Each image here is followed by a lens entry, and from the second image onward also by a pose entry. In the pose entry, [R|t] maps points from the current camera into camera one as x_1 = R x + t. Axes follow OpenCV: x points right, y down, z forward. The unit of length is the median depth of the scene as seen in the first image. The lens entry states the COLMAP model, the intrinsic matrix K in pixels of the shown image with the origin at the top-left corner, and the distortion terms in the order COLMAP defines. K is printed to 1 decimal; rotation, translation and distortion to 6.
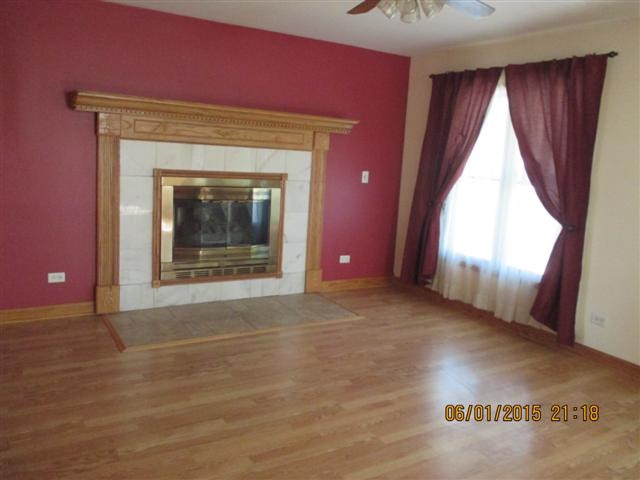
lens RADIAL K [[532.2, 0, 320.0], [0, 532.2, 240.0], [0, 0, 1]] dist [-0.018489, 0.003813]
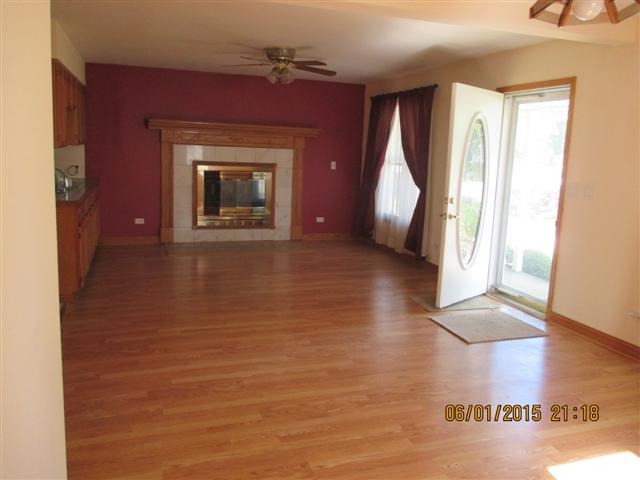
lens RADIAL K [[532.2, 0, 320.0], [0, 532.2, 240.0], [0, 0, 1]] dist [-0.018489, 0.003813]
pose [[0.978038, 0.011281, -0.208120, 0.417883], [-0.013311, 0.999876, -0.008356, 0.122574], [0.208000, 0.010943, 0.978068, -0.557824]]
